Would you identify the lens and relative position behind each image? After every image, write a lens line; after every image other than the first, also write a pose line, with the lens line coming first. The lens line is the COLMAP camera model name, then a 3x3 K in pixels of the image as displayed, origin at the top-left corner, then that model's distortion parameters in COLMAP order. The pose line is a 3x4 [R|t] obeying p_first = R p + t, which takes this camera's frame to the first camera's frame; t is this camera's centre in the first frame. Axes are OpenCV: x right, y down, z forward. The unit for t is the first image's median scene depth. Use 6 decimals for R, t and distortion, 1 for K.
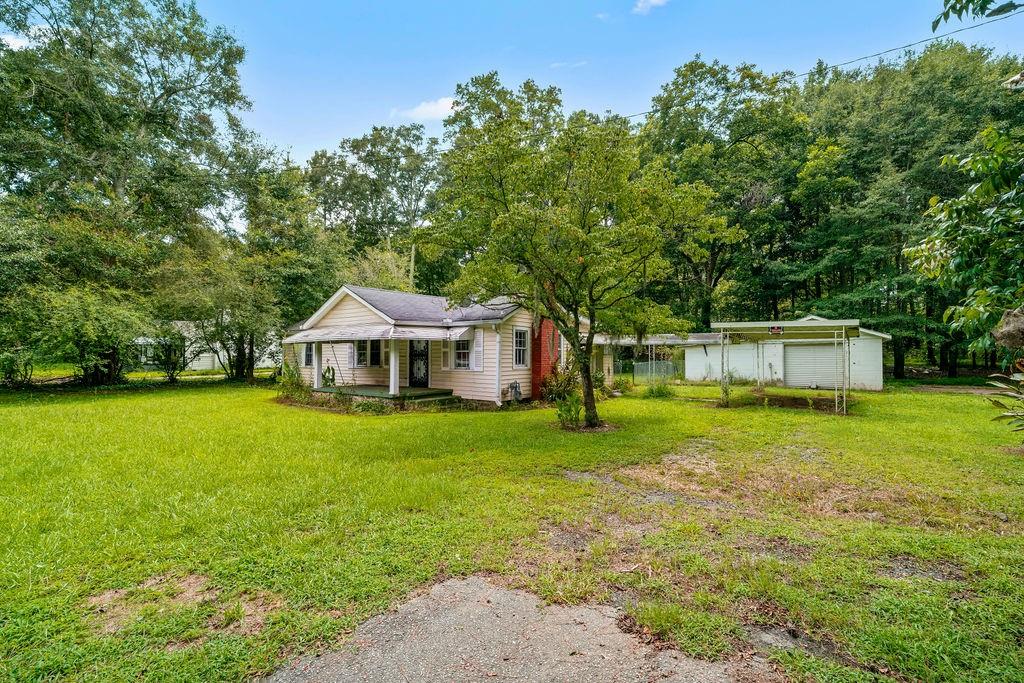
lens RADIAL K [[433.0, 0, 512.6], [0, 433.0, 351.1], [0, 0, 1]] dist [0.000876, 0.000082]
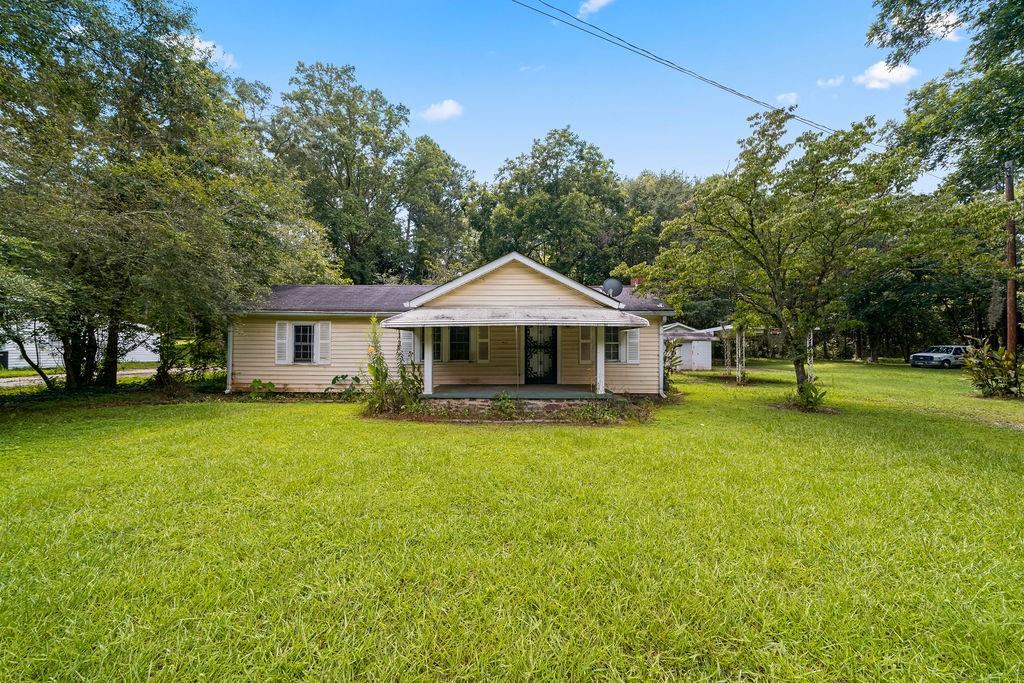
lens RADIAL K [[345.1, 0, 512.0], [0, 345.1, 341.5], [0, 0, 1]] dist [-0.001621, -0.000166]
pose [[0.817882, 0.016066, 0.575162, -0.593174], [-0.009992, 0.999856, -0.013722, 0.007526], [-0.575300, 0.005476, 0.817924, 0.417229]]
